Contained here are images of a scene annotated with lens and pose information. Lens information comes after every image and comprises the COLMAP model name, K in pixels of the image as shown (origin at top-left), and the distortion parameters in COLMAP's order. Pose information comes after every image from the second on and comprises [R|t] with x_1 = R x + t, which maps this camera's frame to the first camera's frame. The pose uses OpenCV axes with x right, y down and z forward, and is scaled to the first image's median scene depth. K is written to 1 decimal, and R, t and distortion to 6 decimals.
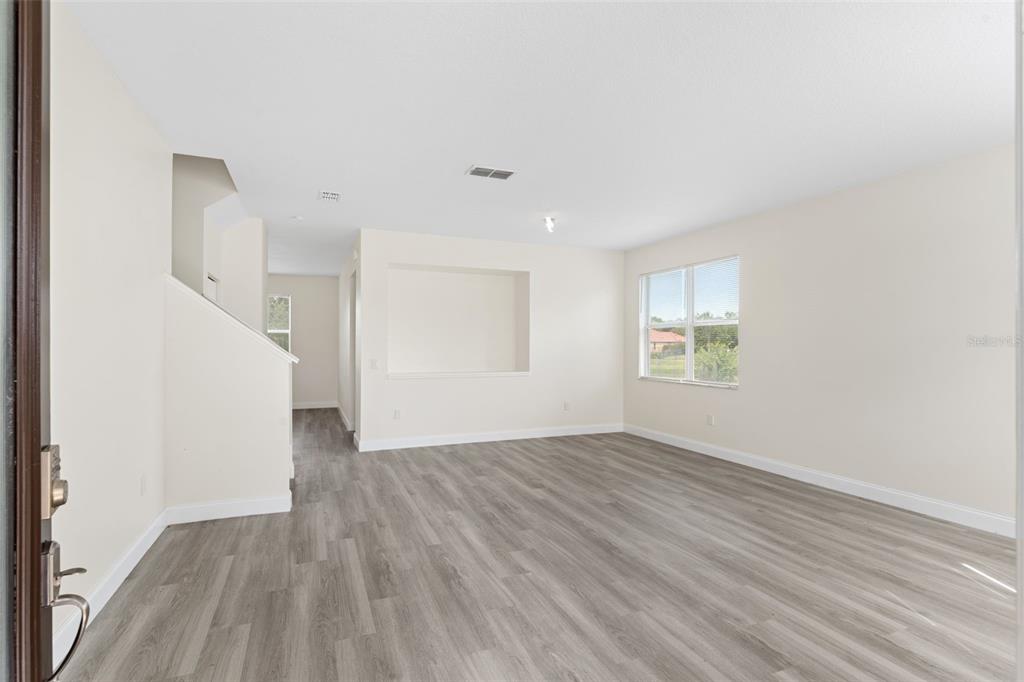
lens RADIAL K [[488.6, 0, 511.0], [0, 488.6, 345.4], [0, 0, 1]] dist [-0.006277, 0.000031]
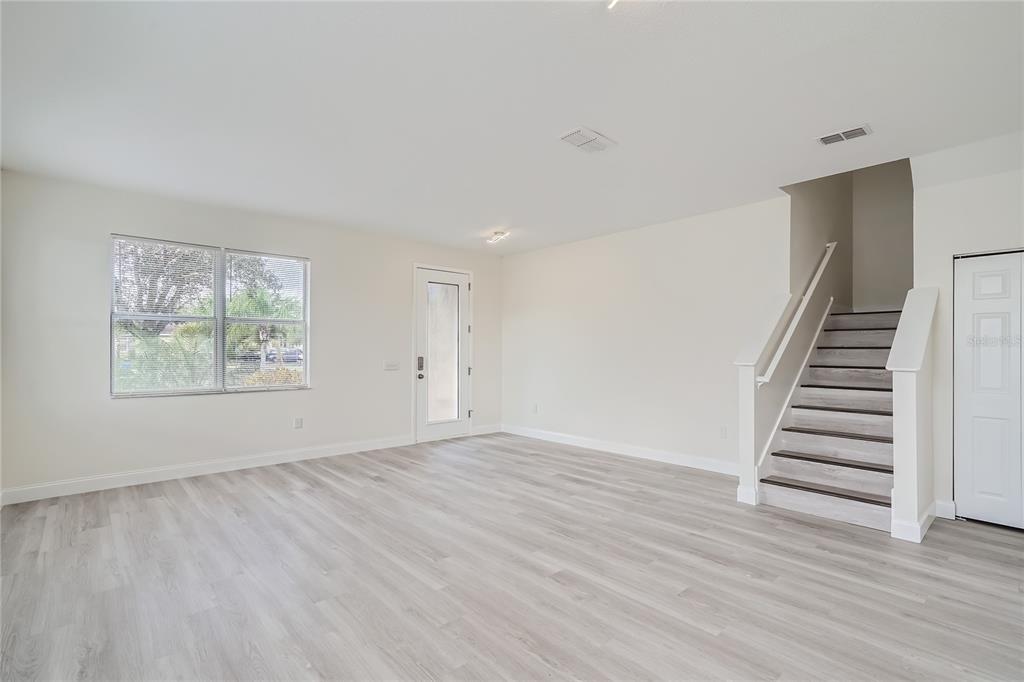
lens RADIAL K [[488.6, 0, 510.8], [0, 488.6, 344.8], [0, 0, 1]] dist [-0.006277, 0.000031]
pose [[-0.941893, -0.006384, -0.335852, 0.406940], [-0.002542, 0.999926, -0.011879, 0.009805], [0.335903, -0.010335, -0.941840, 1.965749]]
